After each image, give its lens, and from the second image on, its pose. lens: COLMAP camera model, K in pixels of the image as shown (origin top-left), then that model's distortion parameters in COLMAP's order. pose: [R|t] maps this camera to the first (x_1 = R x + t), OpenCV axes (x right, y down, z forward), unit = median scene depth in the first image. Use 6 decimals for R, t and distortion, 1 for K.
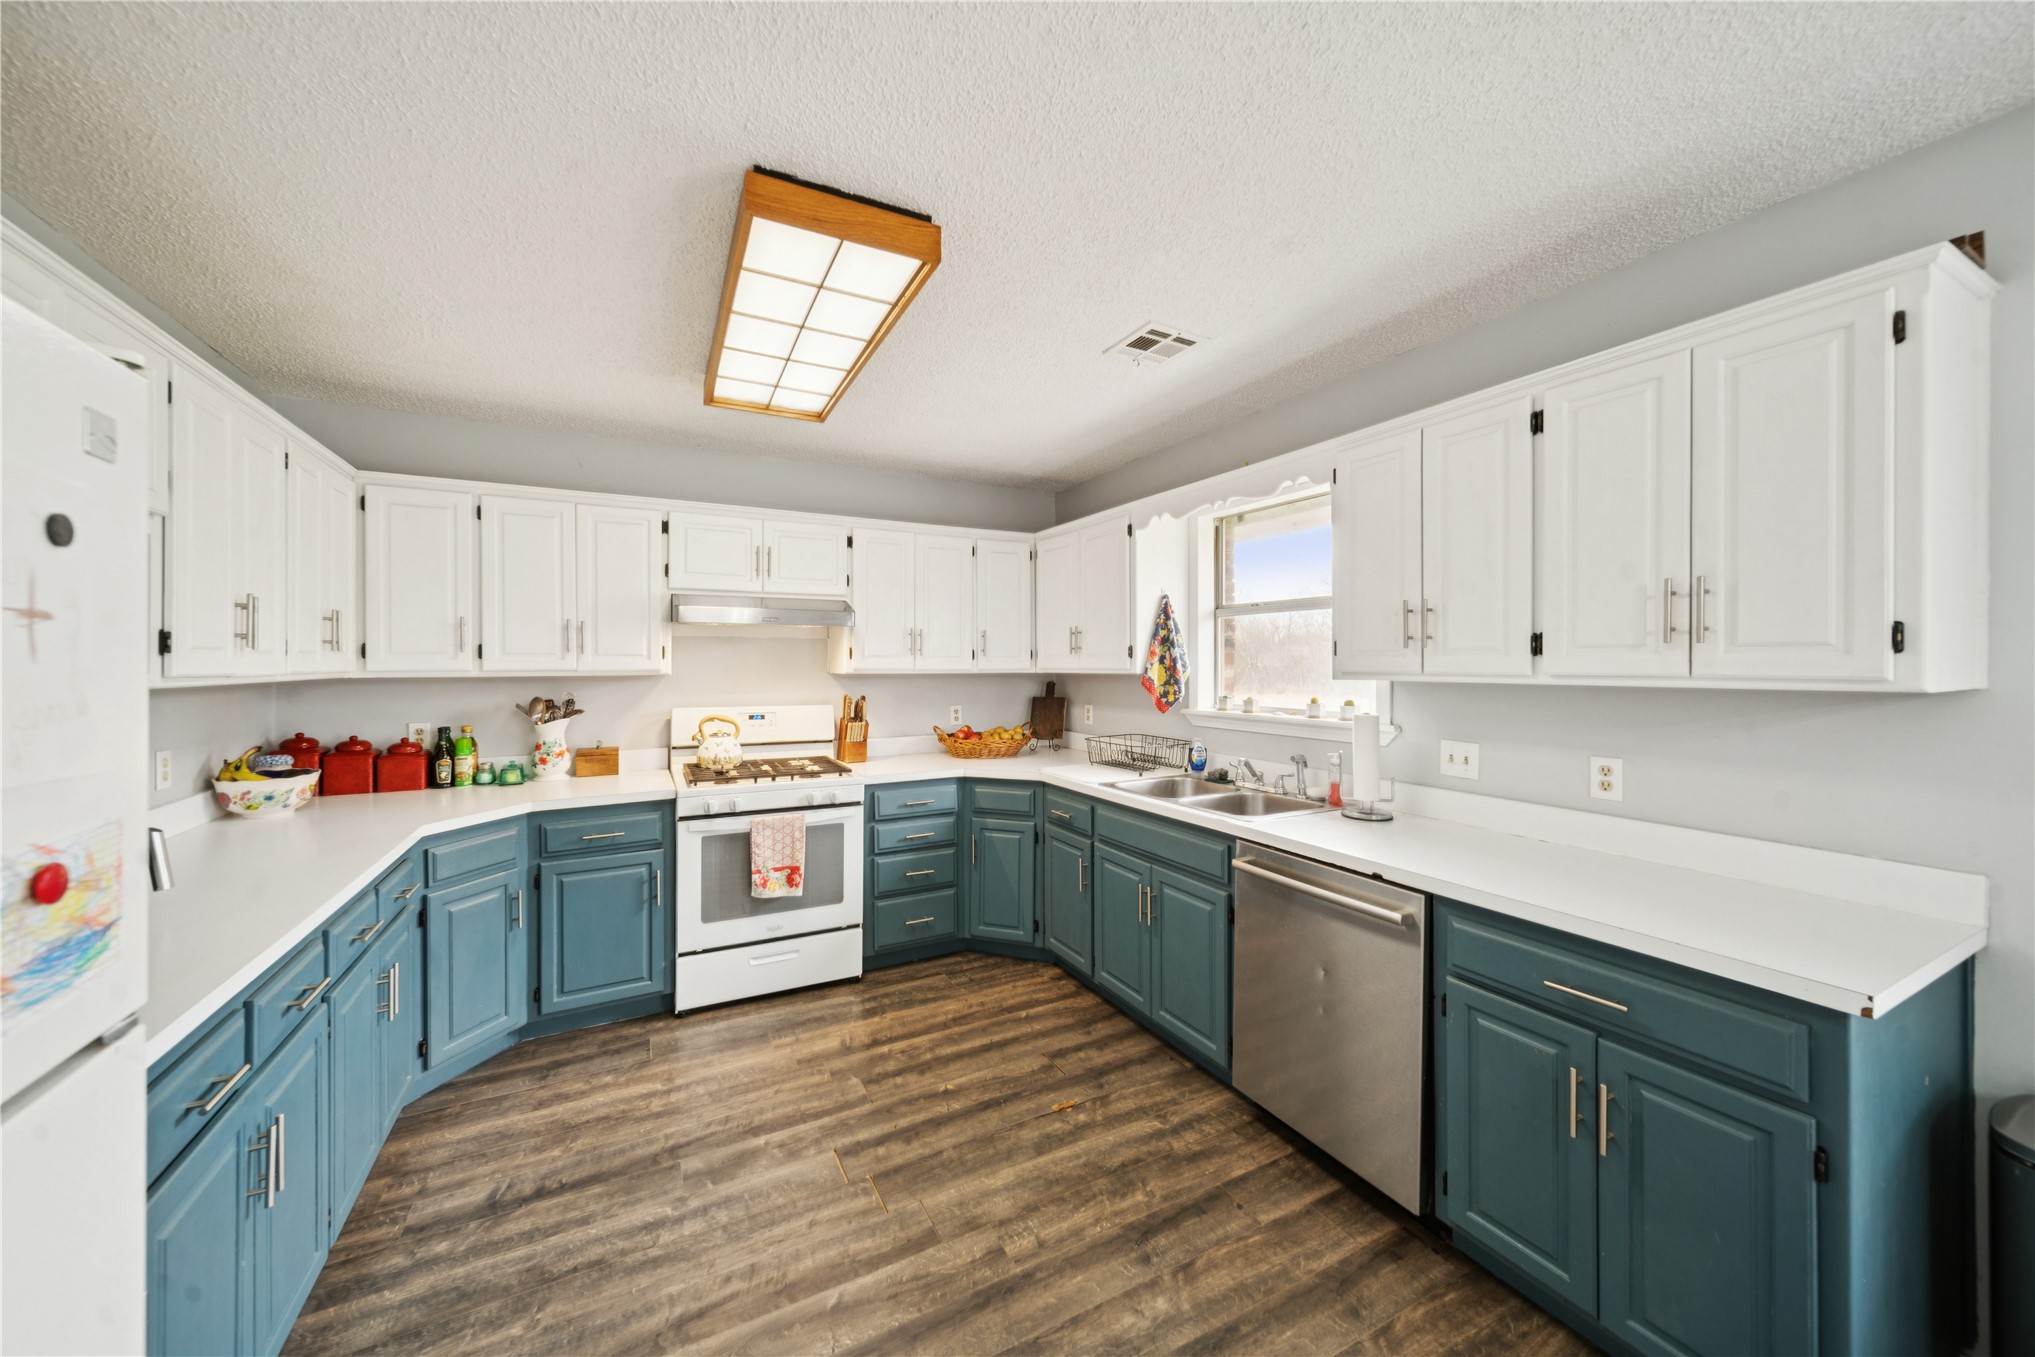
lens RADIAL K [[717.2, 0, 1004.7], [0, 717.2, 662.2], [0, 0, 1]] dist [0.003333, -0.000006]
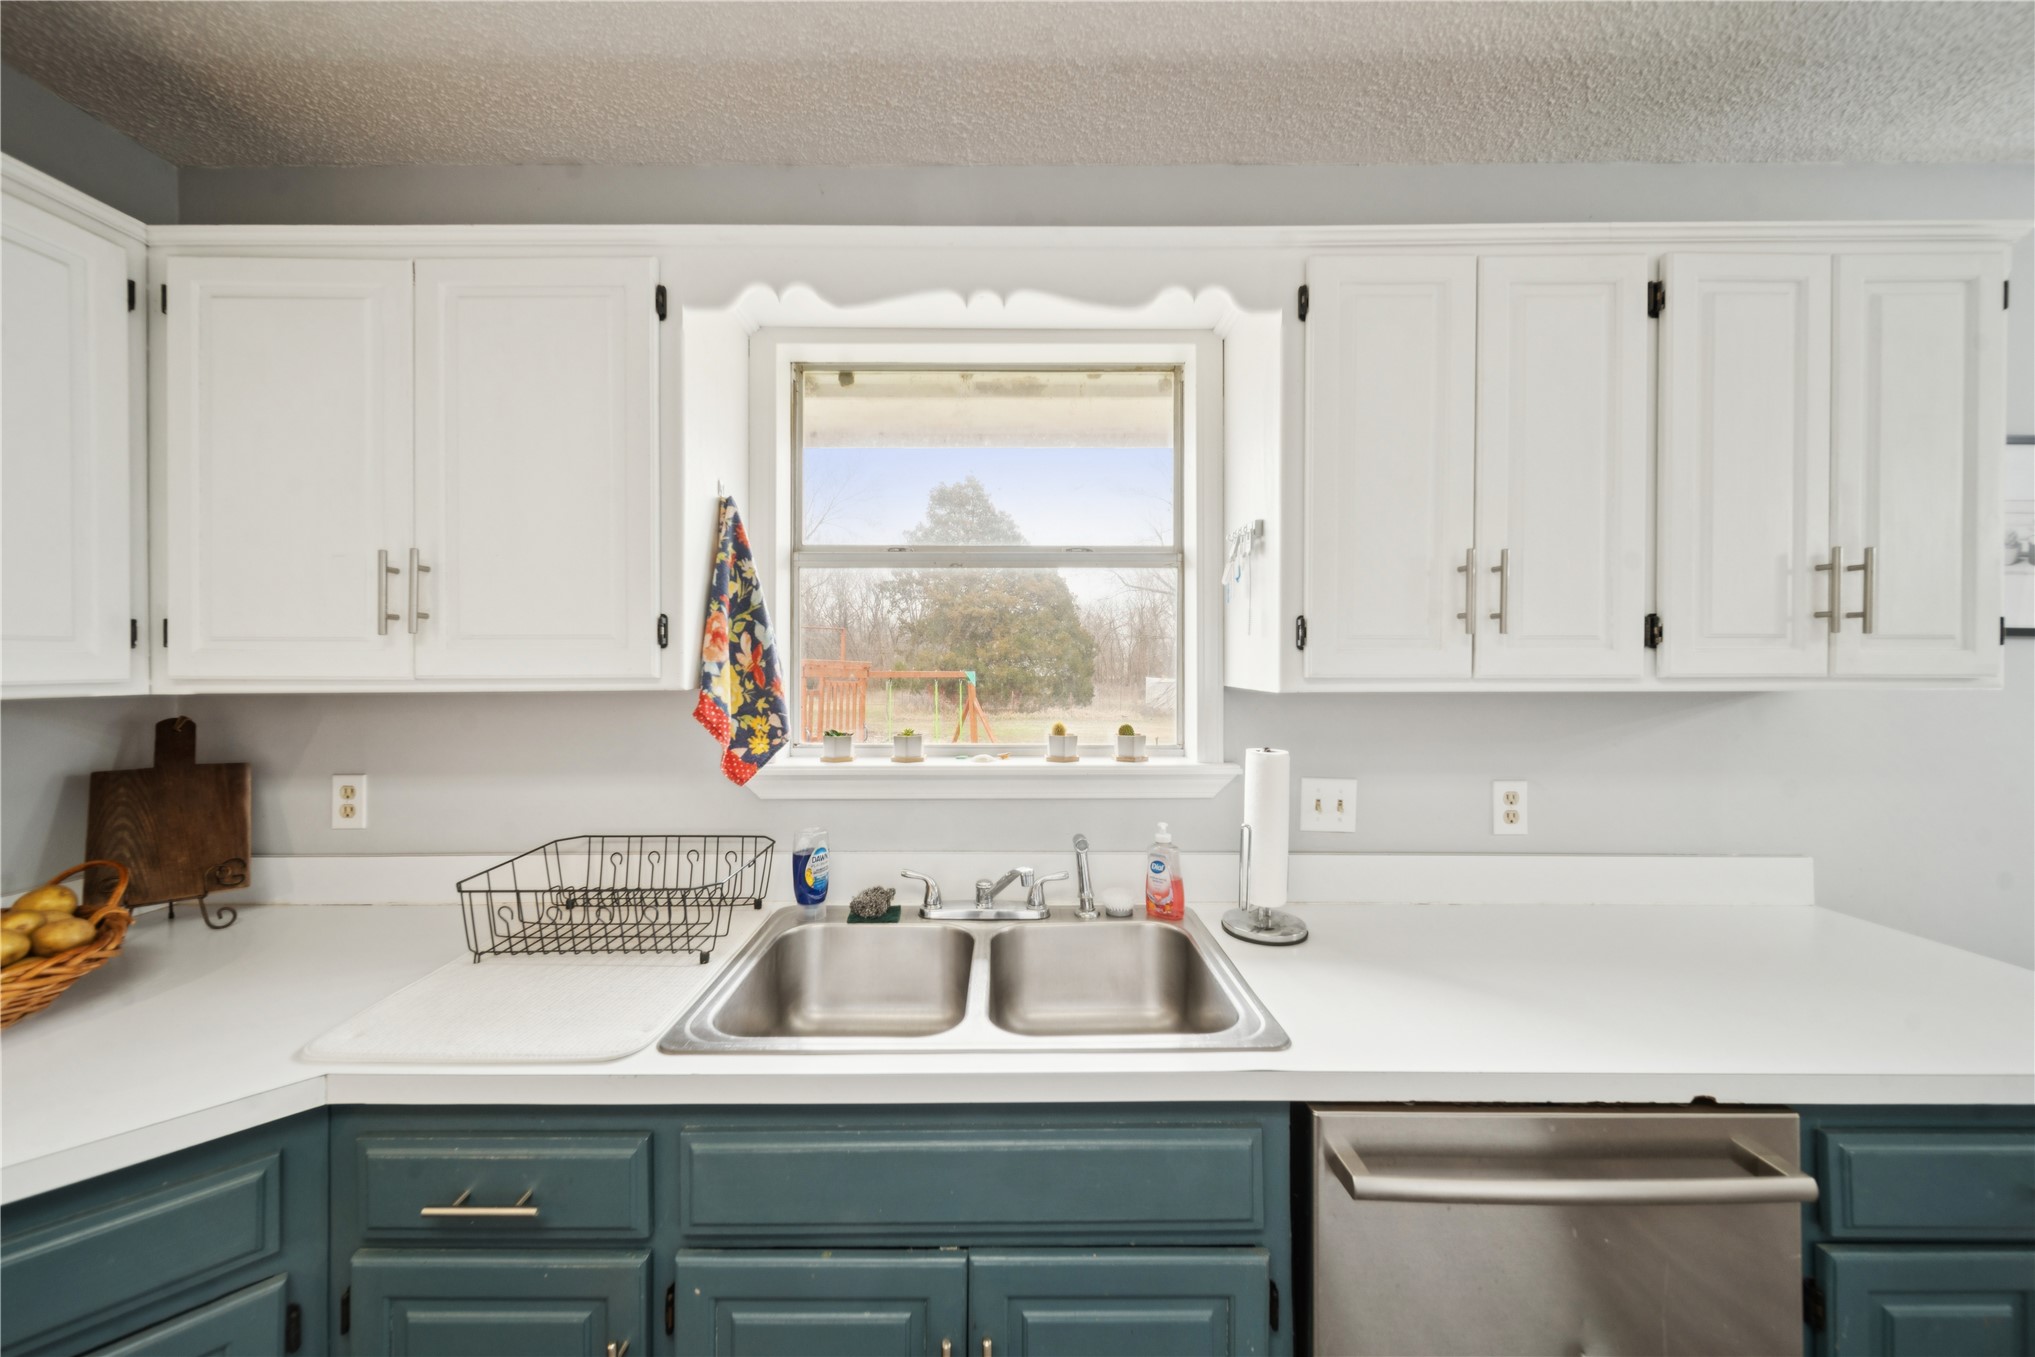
lens RADIAL K [[717.2, 0, 1004.7], [0, 717.2, 662.2], [0, 0, 1]] dist [0.003333, -0.000006]
pose [[0.470008, 0.001755, 0.882660, -0.079038], [0.001073, 0.999996, -0.002559, 0.003092], [-0.882661, 0.002149, 0.470004, 0.772845]]
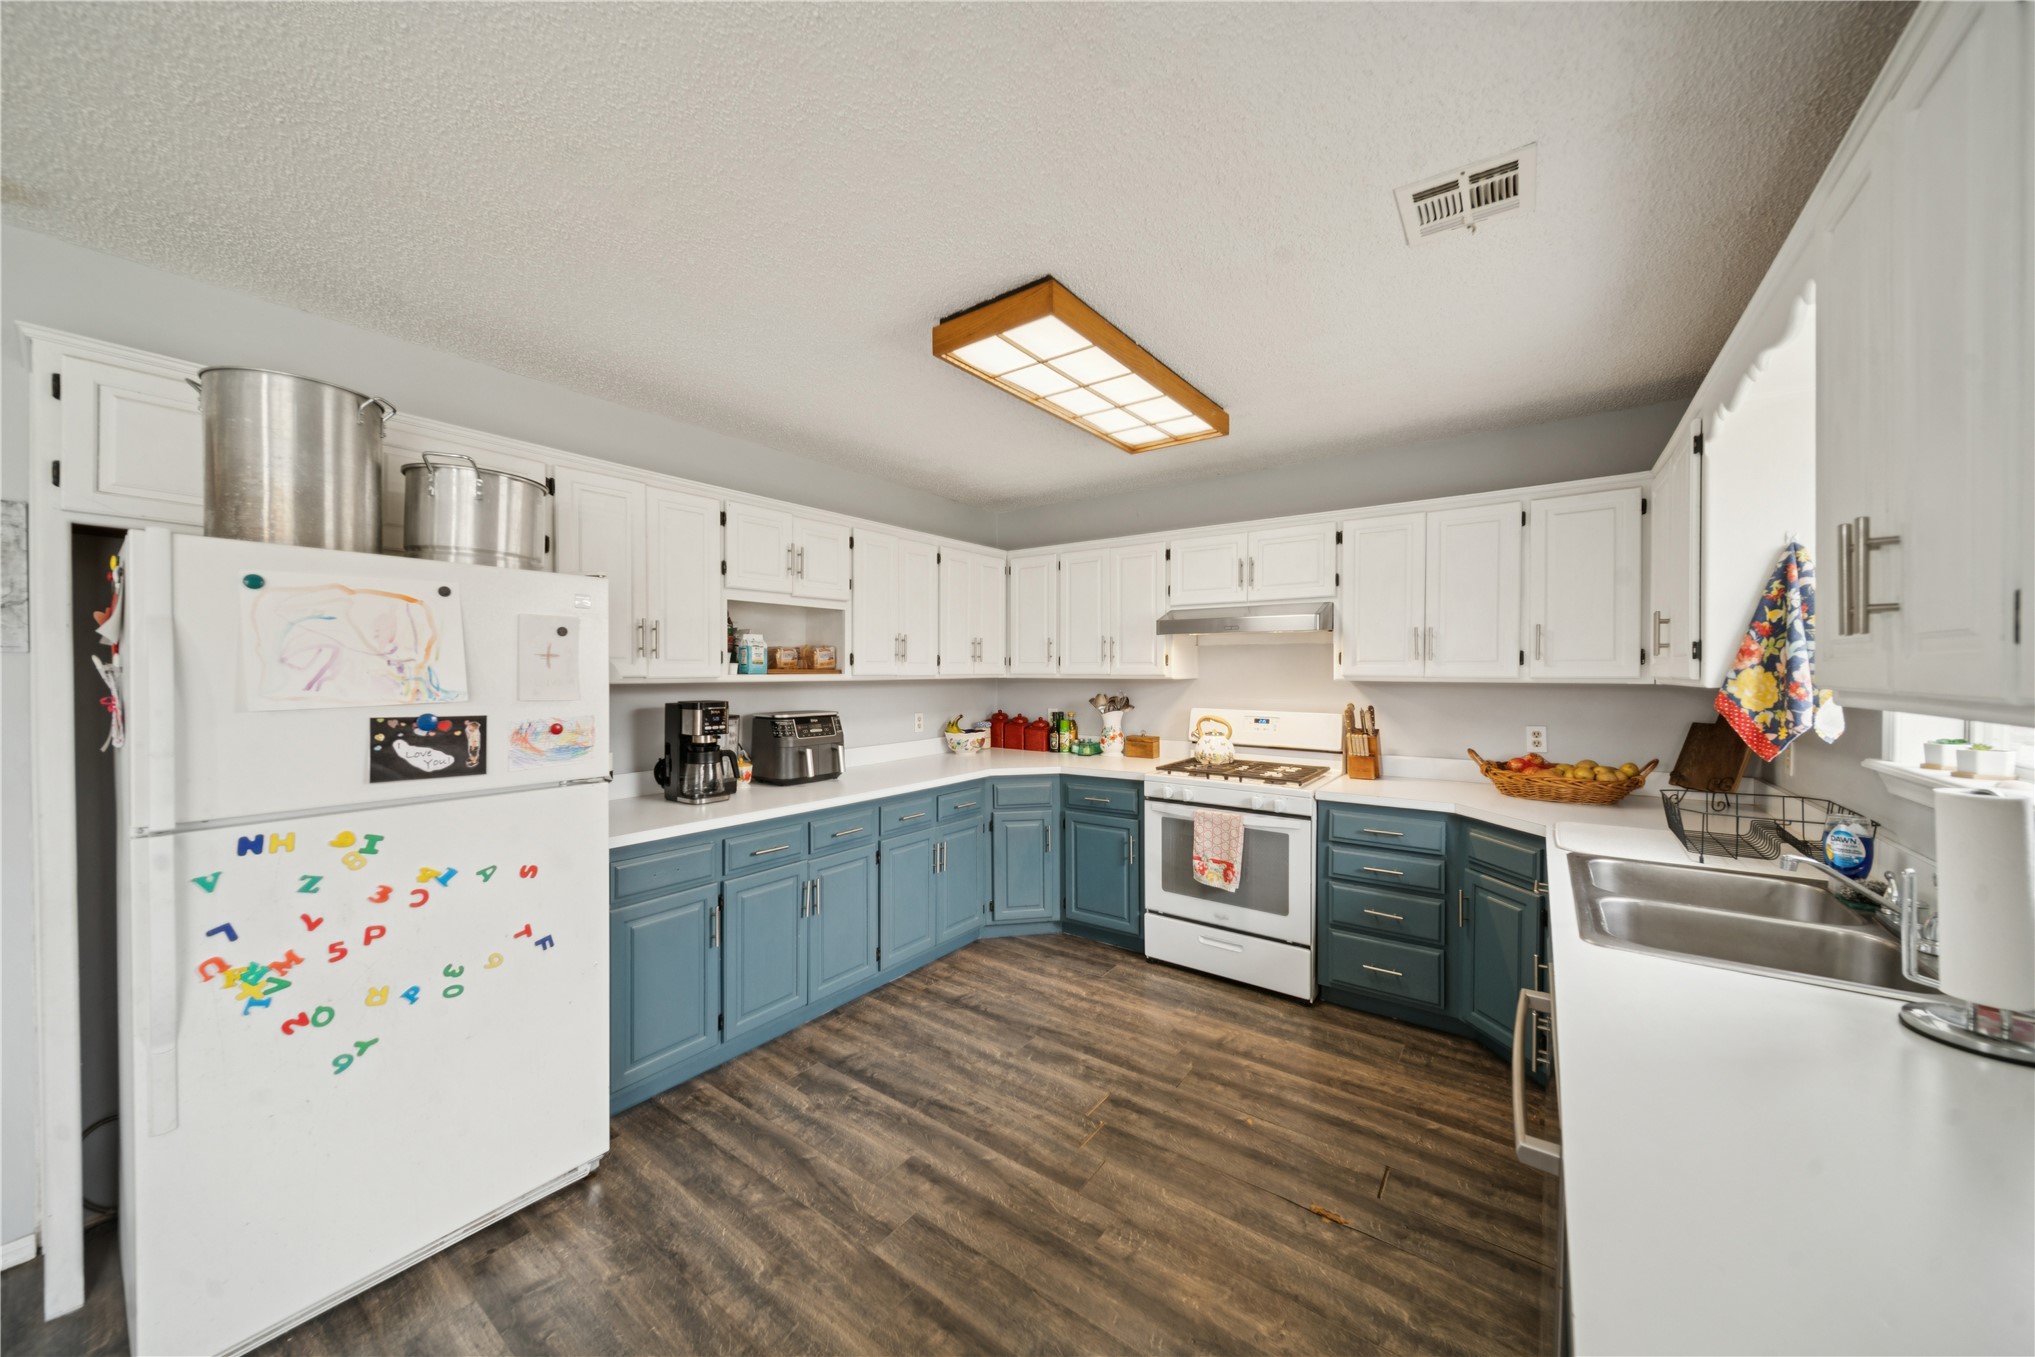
lens RADIAL K [[725.4, 0, 1017.5], [0, 725.4, 678.5], [0, 0, 1]] dist [0.008926, 0.000013]
pose [[0.438832, 0.012425, -0.898483, 0.543000], [0.000218, 0.999903, 0.013934, 0.000061], [0.898569, -0.006311, 0.438786, 0.266992]]
